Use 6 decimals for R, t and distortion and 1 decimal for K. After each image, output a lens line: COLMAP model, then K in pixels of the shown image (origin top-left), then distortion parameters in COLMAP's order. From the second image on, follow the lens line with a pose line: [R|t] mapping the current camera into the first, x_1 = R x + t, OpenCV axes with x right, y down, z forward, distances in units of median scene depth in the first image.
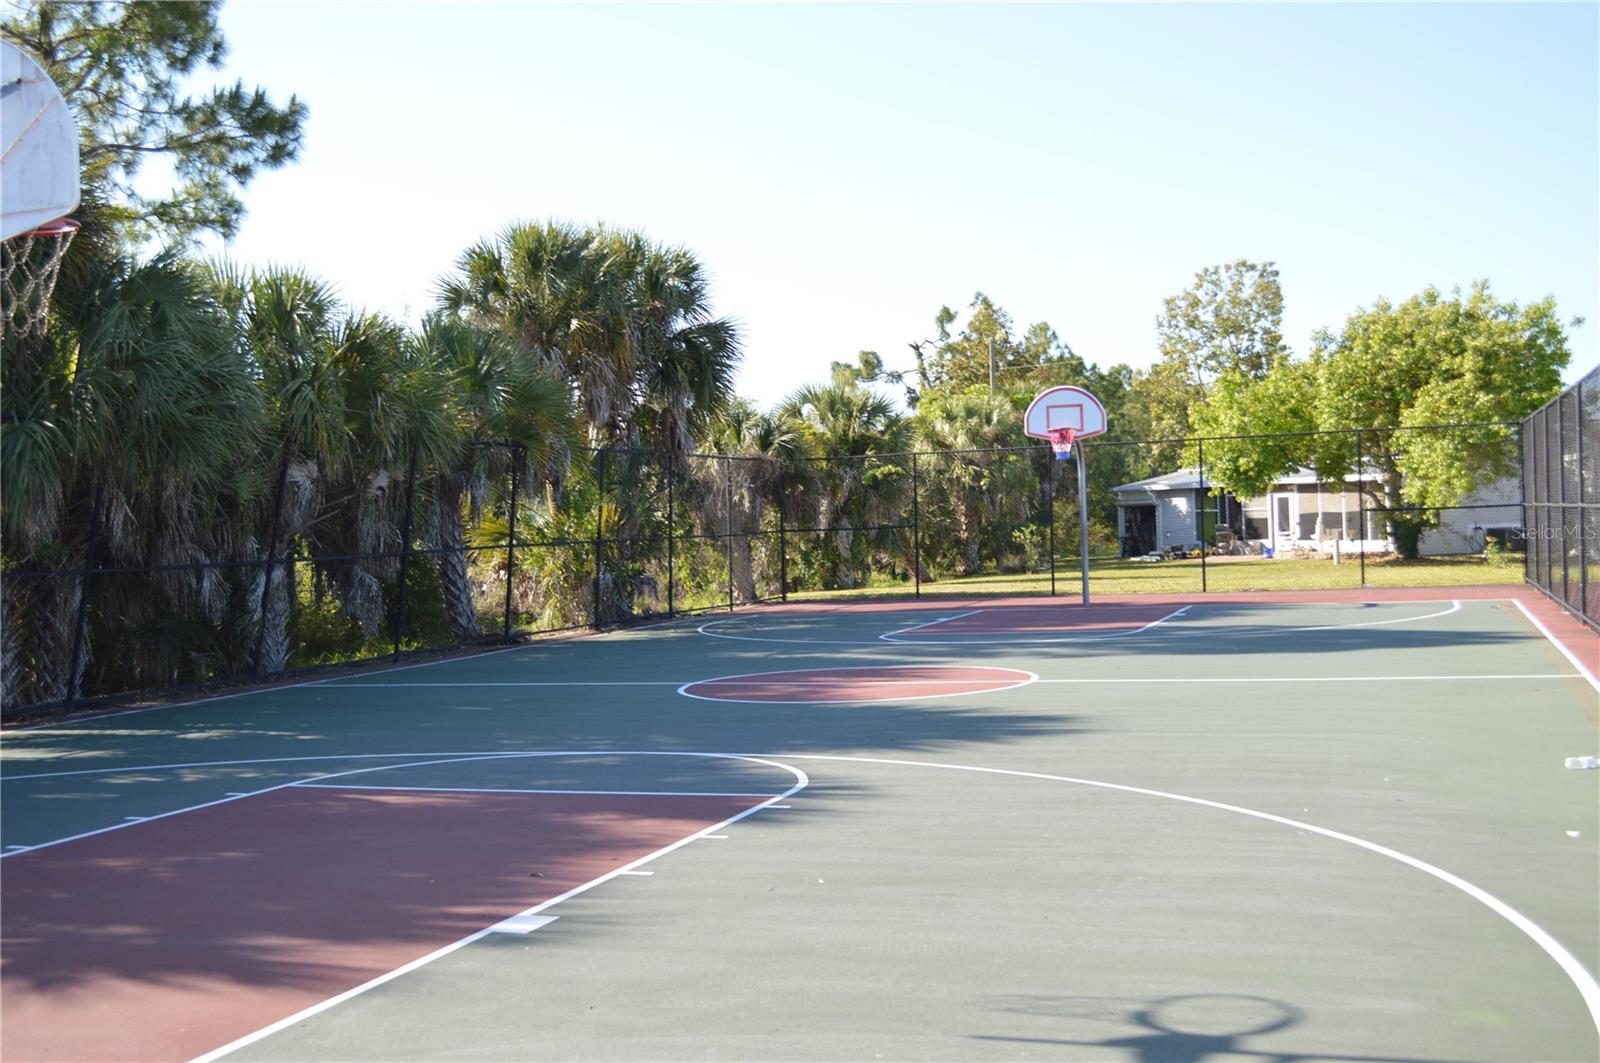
lens RADIAL K [[1753.3, 0, 796.9], [0, 1753.3, 531.9], [0, 0, 1]] dist [-0.043179, 0.000000]
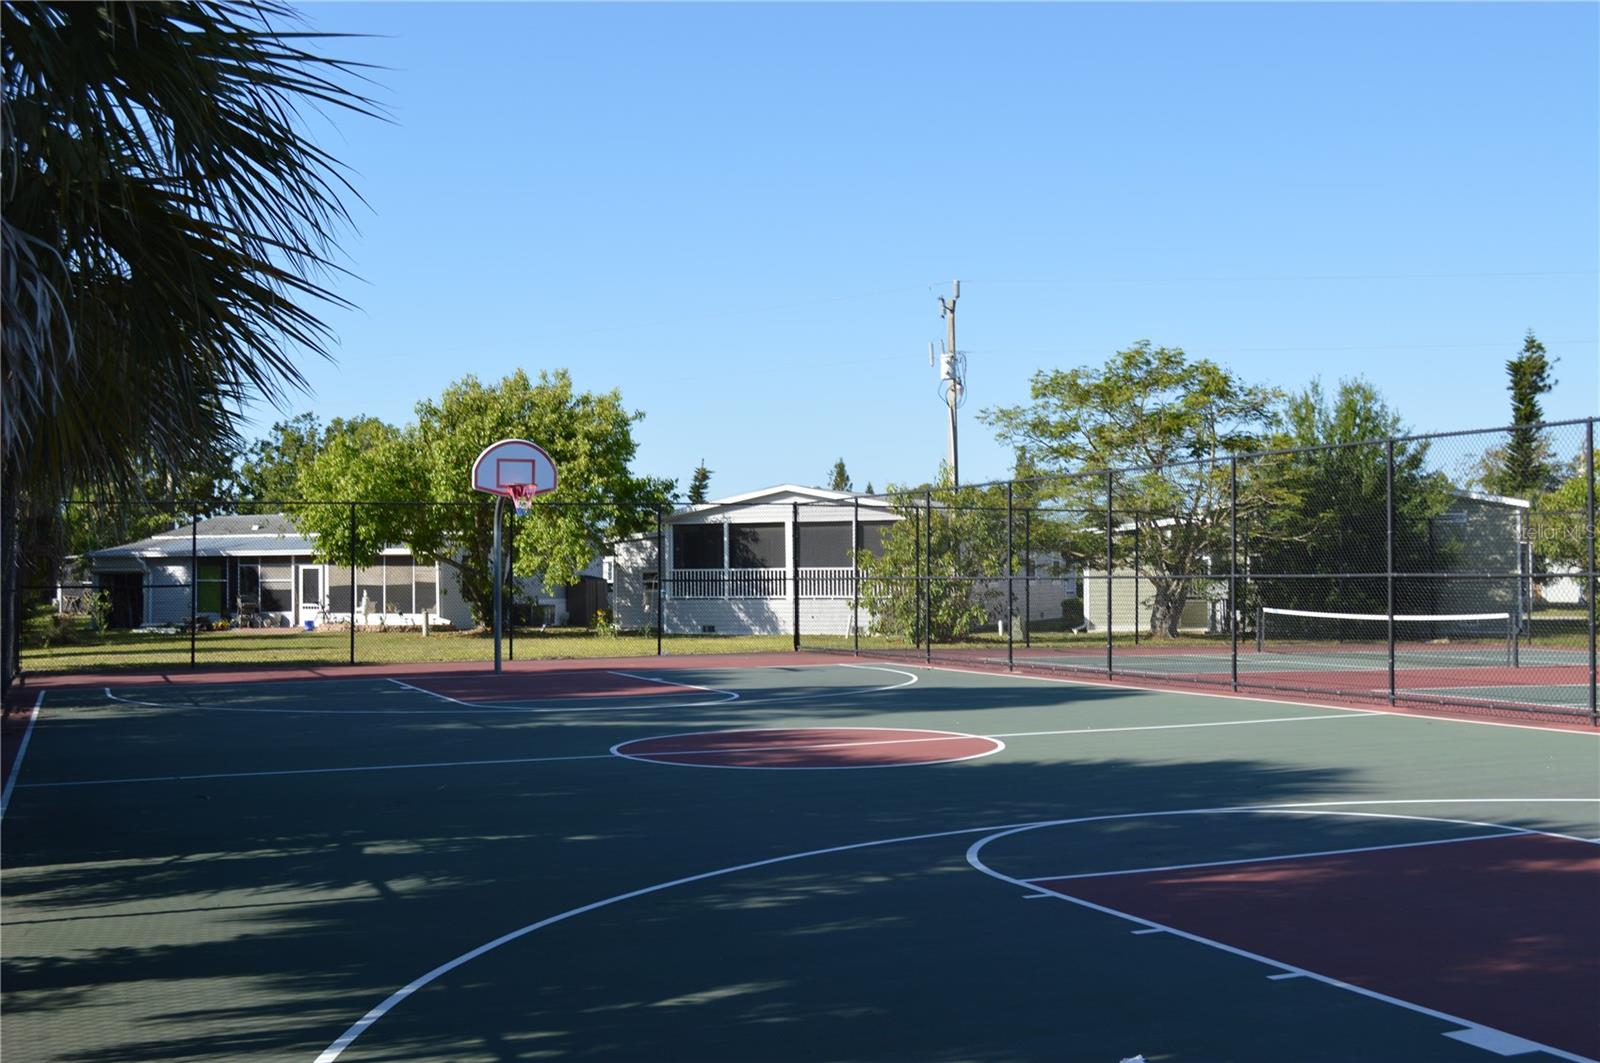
lens RADIAL K [[1753.3, 0, 798.2], [0, 1753.3, 533.7], [0, 0, 1]] dist [-0.043179, 0.000000]
pose [[0.761081, 0.045087, 0.647088, -0.182984], [-0.016141, 0.998589, -0.050594, 0.007010], [-0.648456, 0.028062, 0.760735, 0.096672]]
